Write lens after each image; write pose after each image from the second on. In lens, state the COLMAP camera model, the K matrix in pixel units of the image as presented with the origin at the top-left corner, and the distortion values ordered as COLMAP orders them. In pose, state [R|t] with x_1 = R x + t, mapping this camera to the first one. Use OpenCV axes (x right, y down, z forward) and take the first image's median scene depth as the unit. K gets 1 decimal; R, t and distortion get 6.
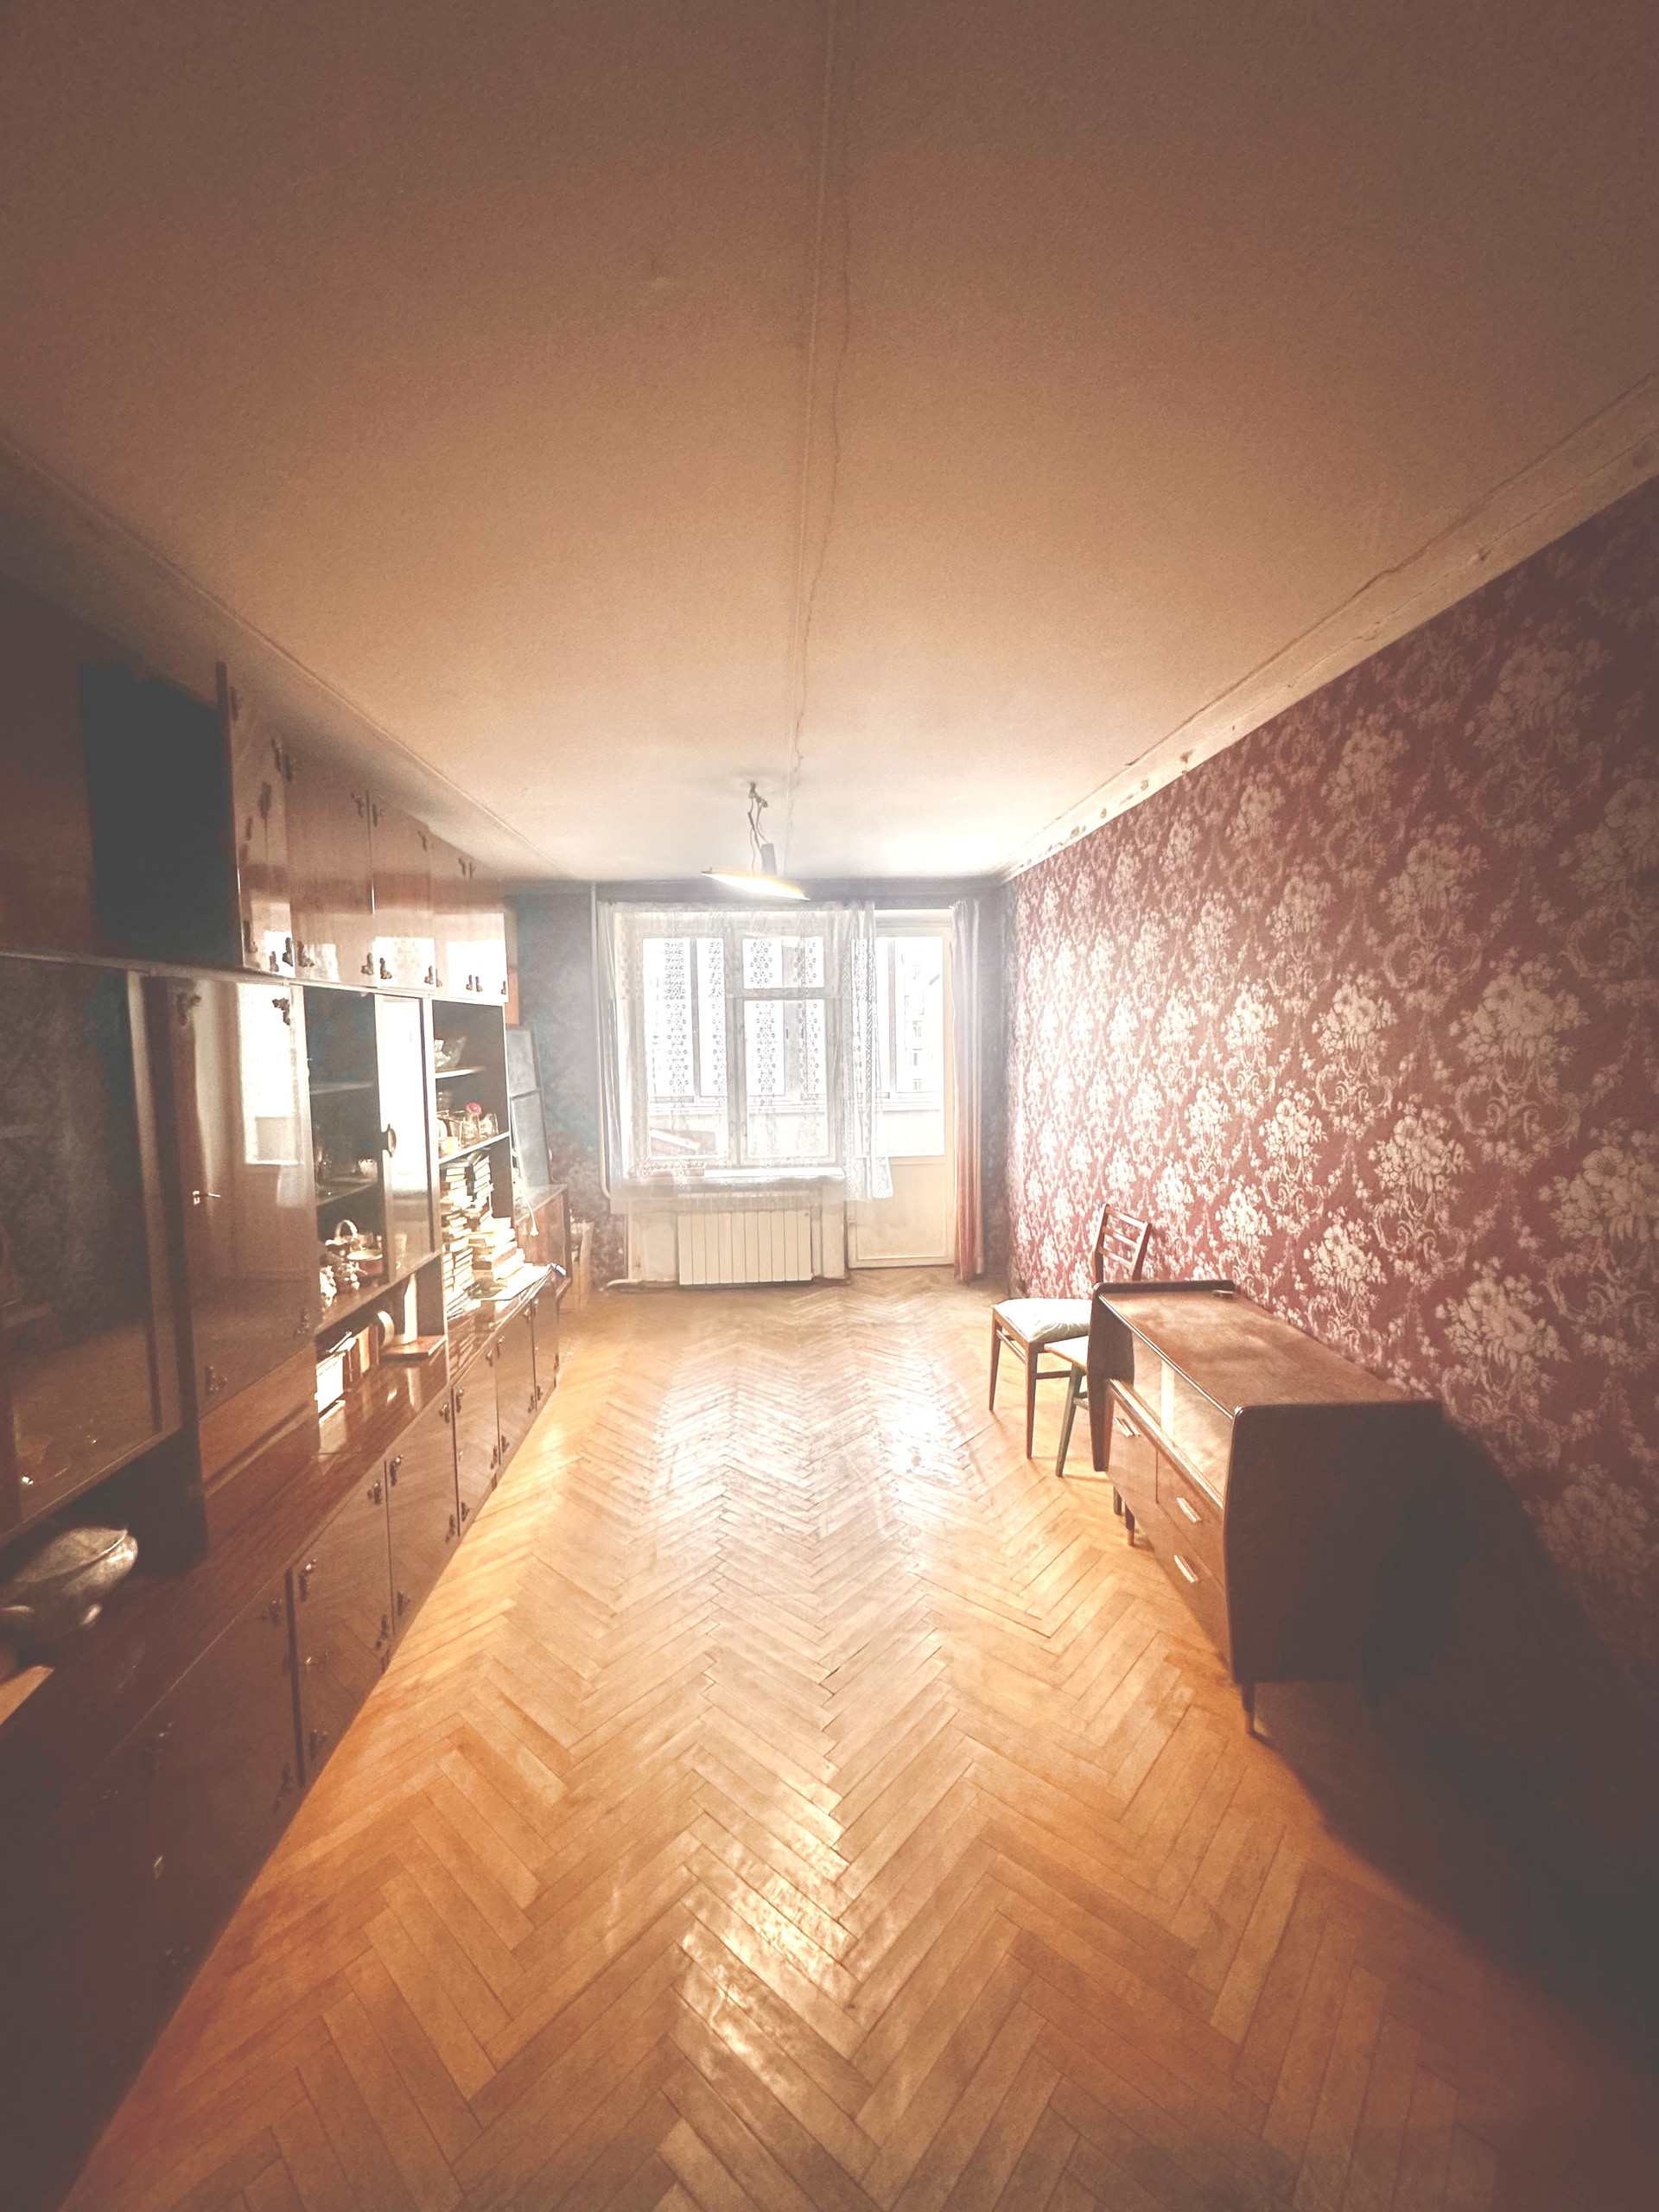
lens RADIAL K [[887.7, 0, 834.9], [0, 887.7, 1101.1], [0, 0, 1]] dist [-0.000120, 0.000569]
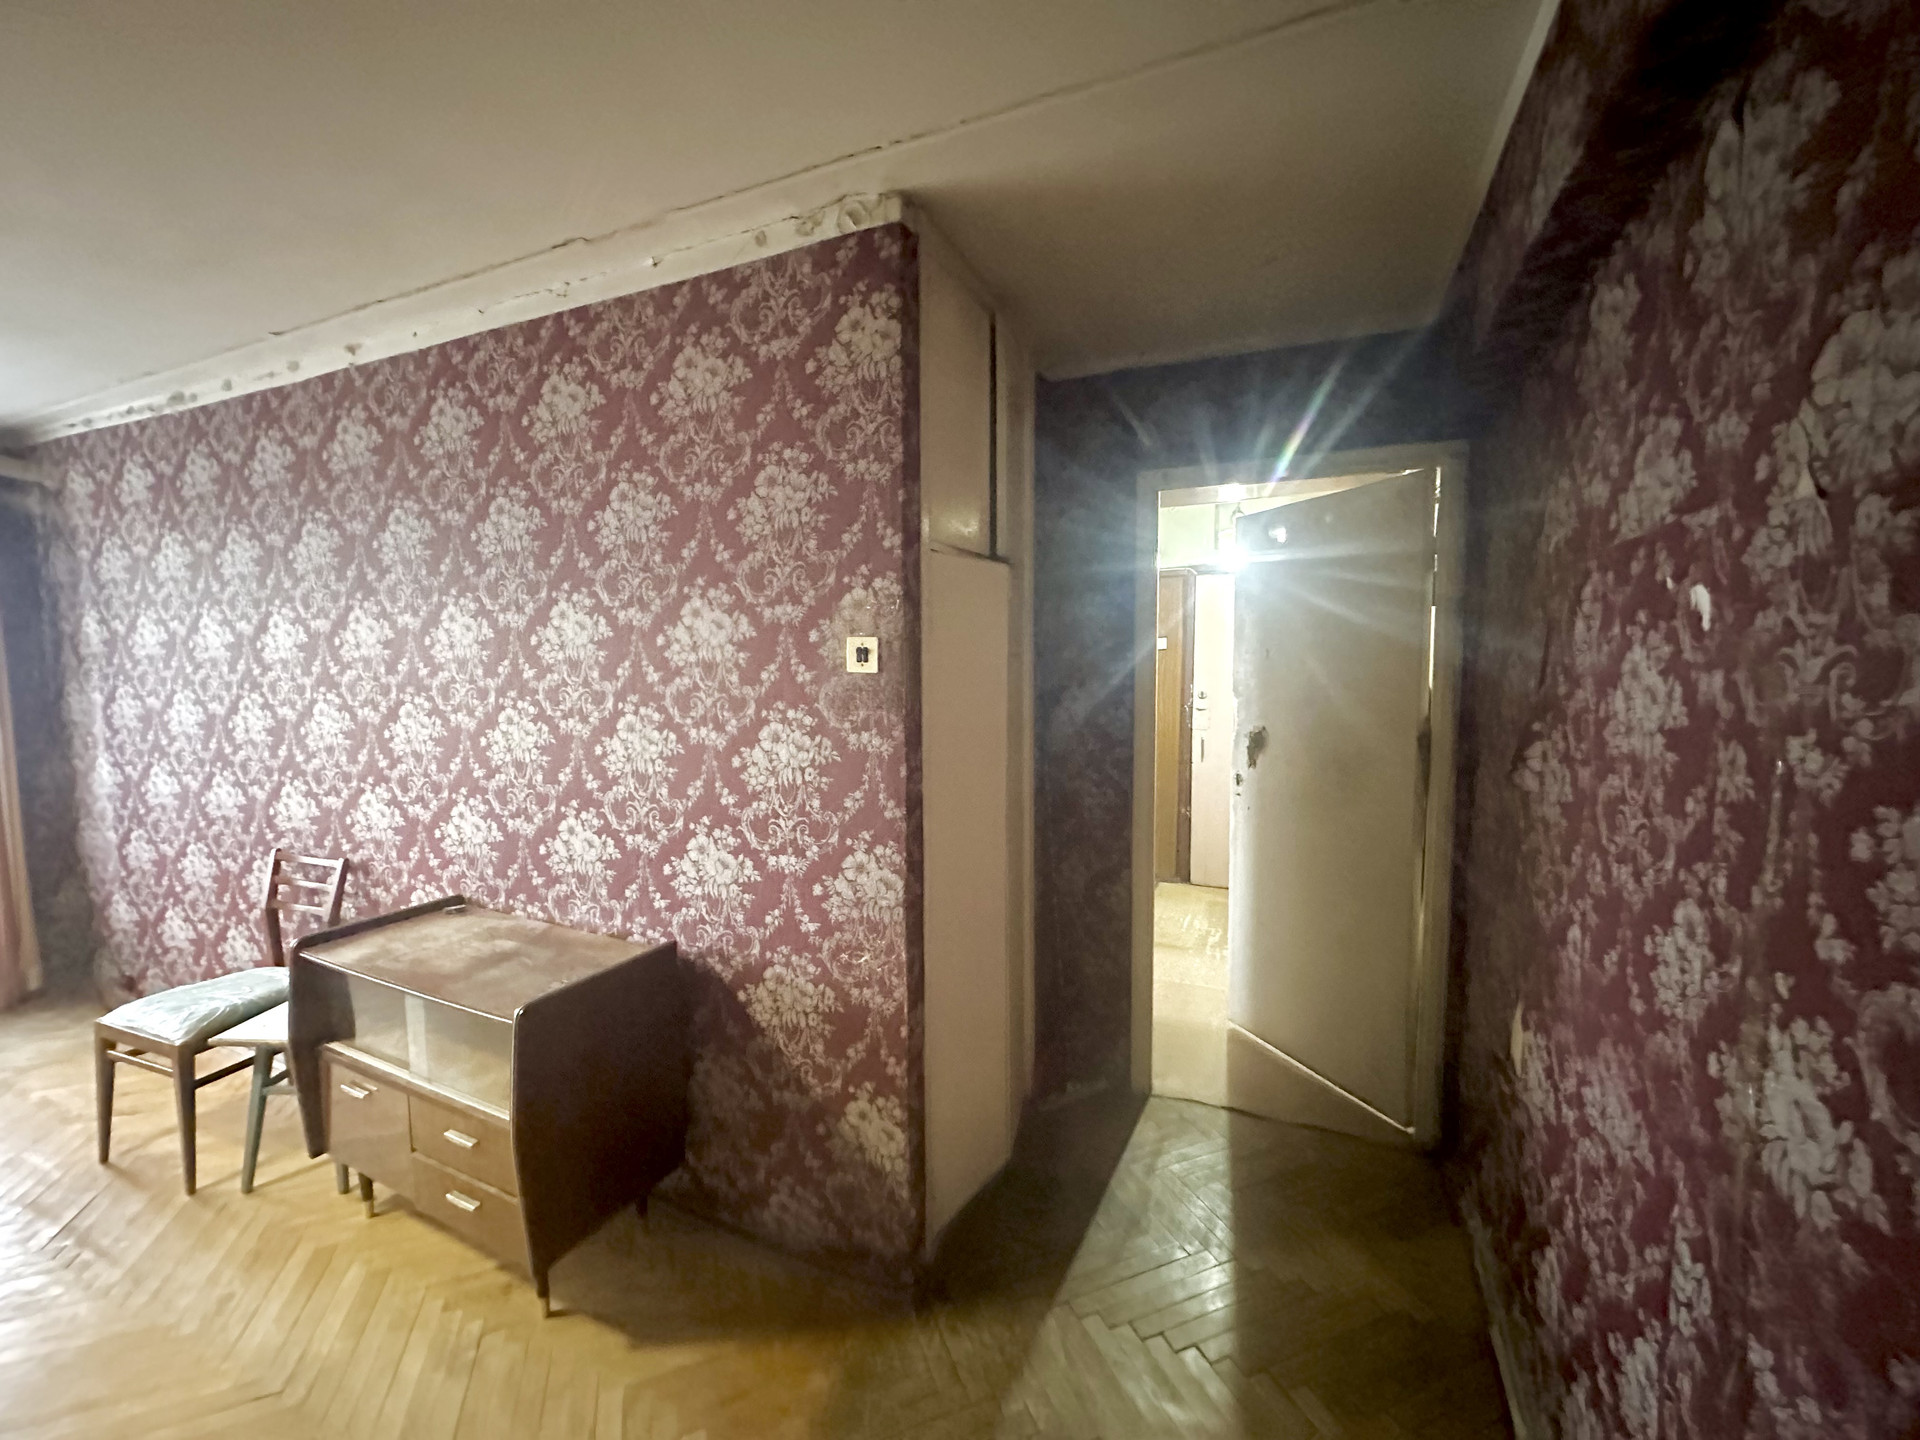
lens RADIAL K [[770.5, 0, 960.7], [0, 770.5, 718.1], [0, 0, 1]] dist [-0.000120, 0.000569]
pose [[0.467739, -0.056983, 0.882028, -0.048683], [0.065777, 0.997397, 0.029554, 0.017999], [-0.881416, 0.044194, 0.470270, 0.100293]]
